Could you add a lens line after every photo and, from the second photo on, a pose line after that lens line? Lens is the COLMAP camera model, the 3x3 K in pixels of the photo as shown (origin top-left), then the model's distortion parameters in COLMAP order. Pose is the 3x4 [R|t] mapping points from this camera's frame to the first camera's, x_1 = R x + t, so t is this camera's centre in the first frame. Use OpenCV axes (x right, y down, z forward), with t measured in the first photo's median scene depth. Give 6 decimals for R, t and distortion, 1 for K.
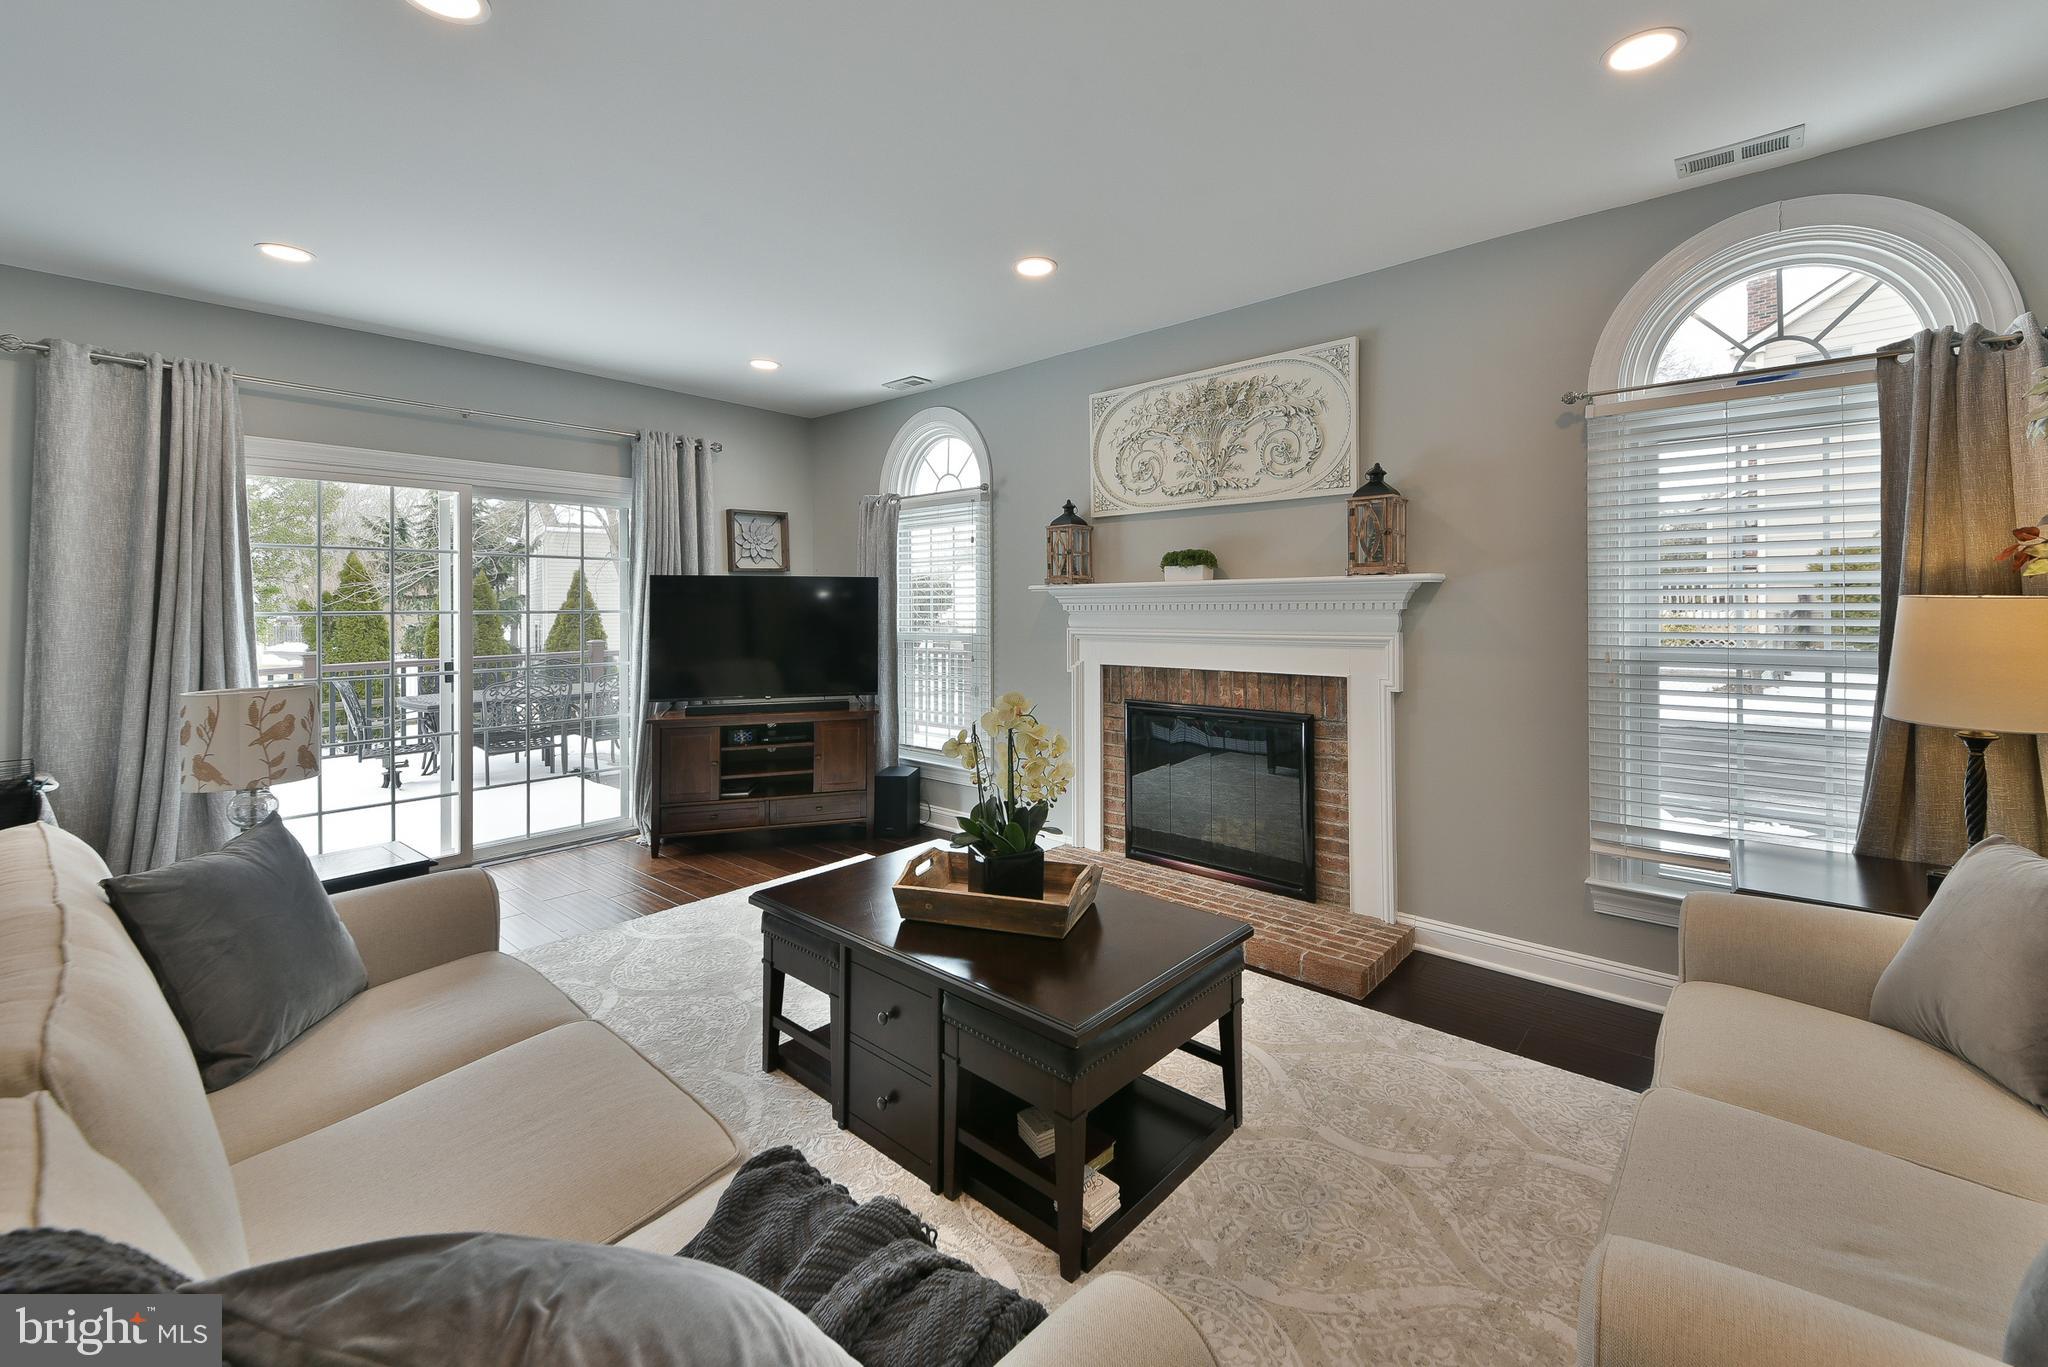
lens RADIAL K [[808.7, 0, 1030.3], [0, 808.7, 612.4], [0, 0, 1]] dist [0.000199, 0.000008]
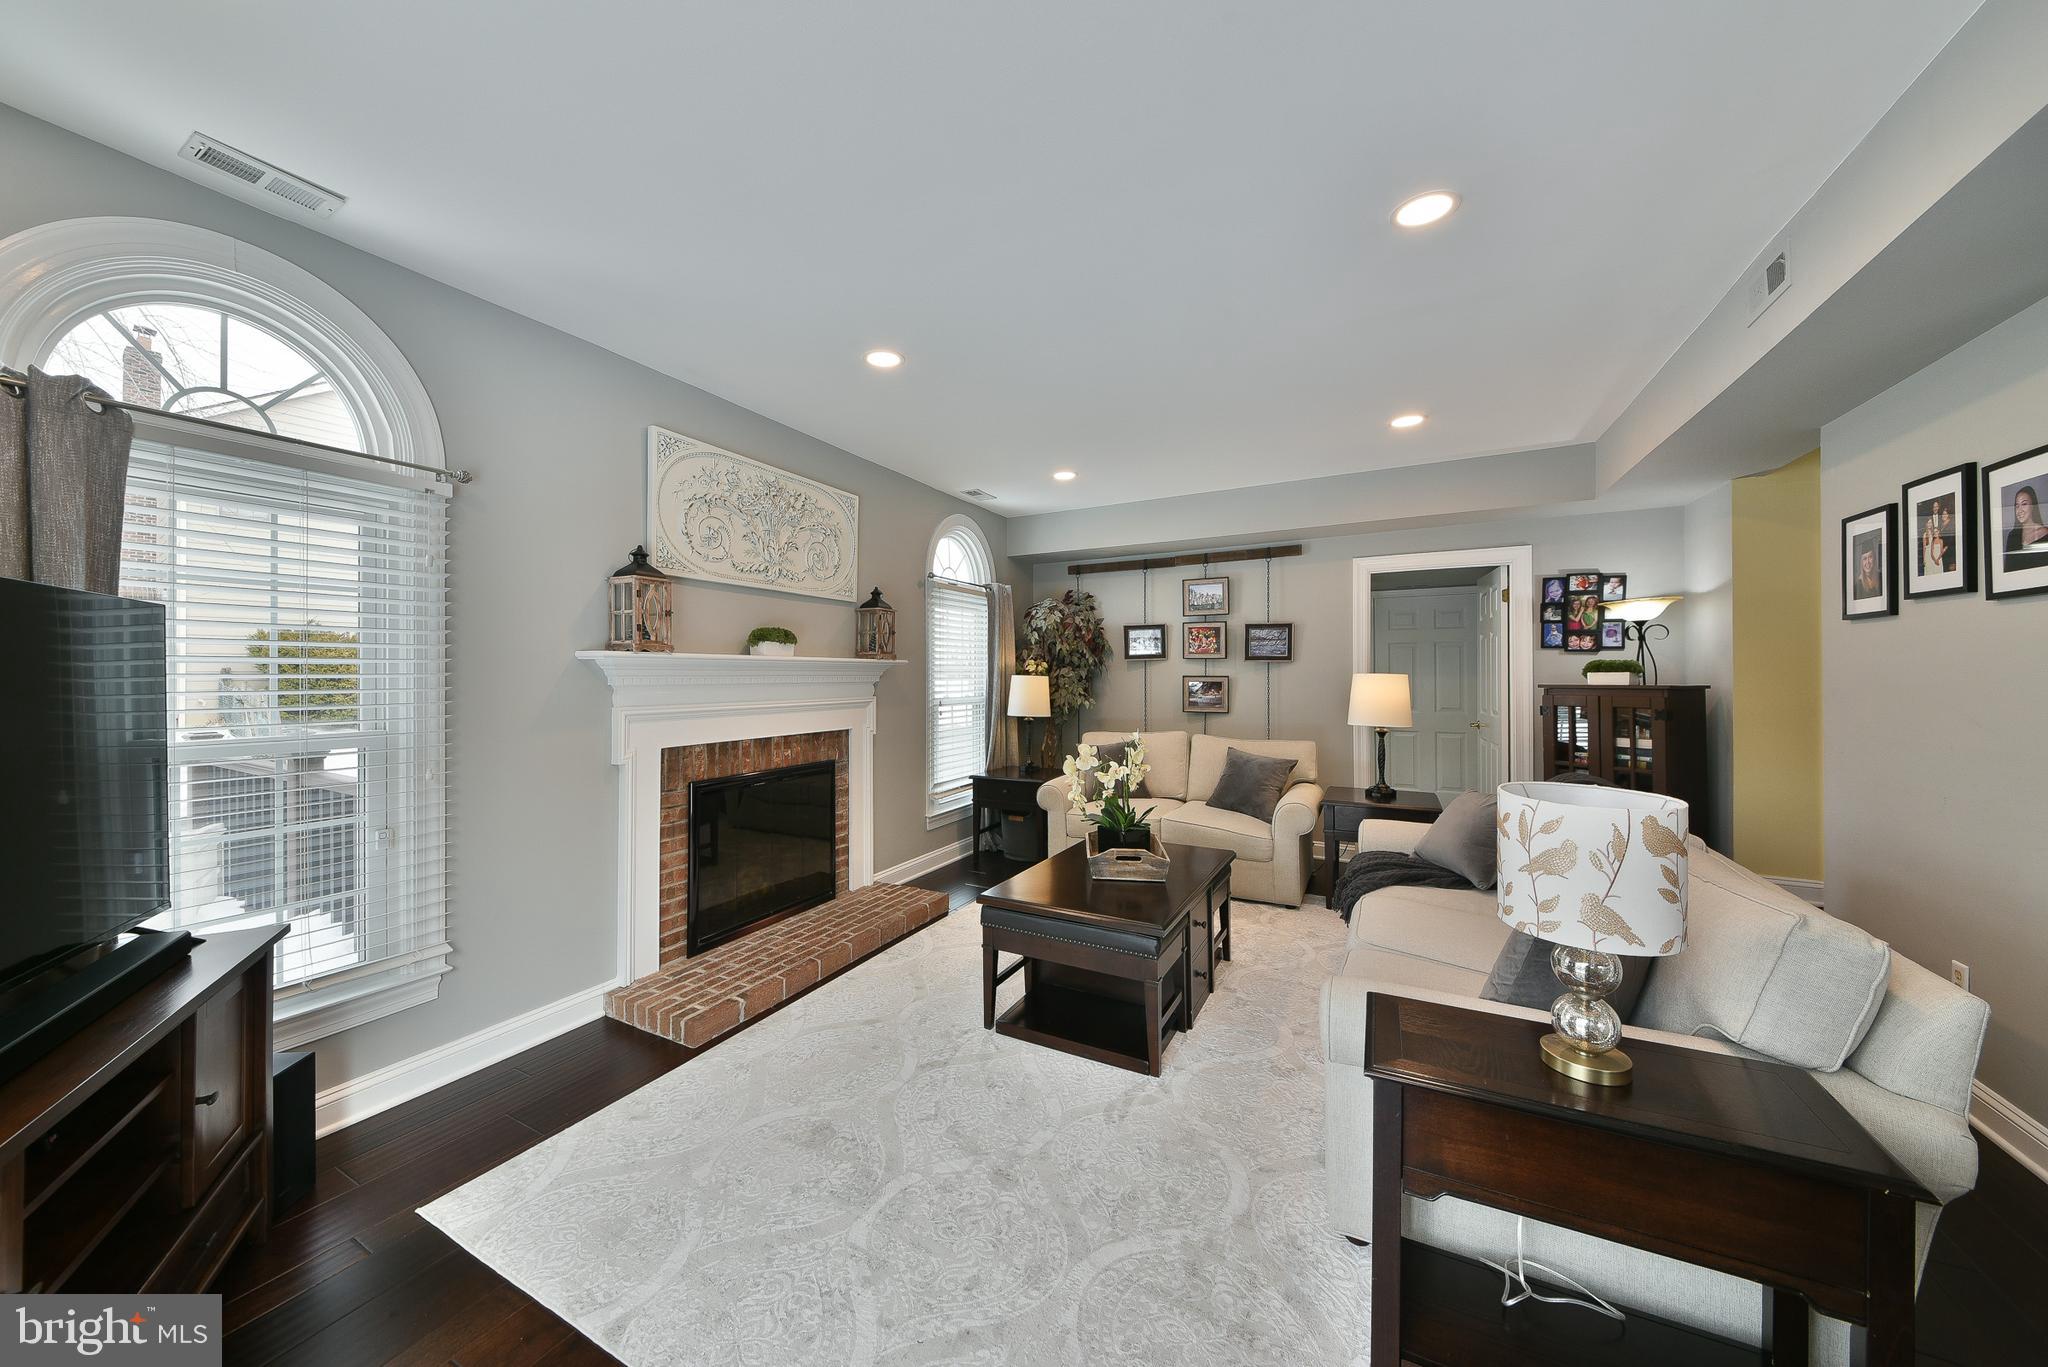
lens RADIAL K [[734.8, 0, 1024.0], [0, 734.8, 683.5], [0, 0, 1]] dist [-0.000019, -0.000004]
pose [[-0.273922, -0.000030, 0.961752, -0.892850], [0.011250, 0.999931, 0.003235, -0.001362], [-0.961686, 0.011706, -0.273902, 0.996655]]
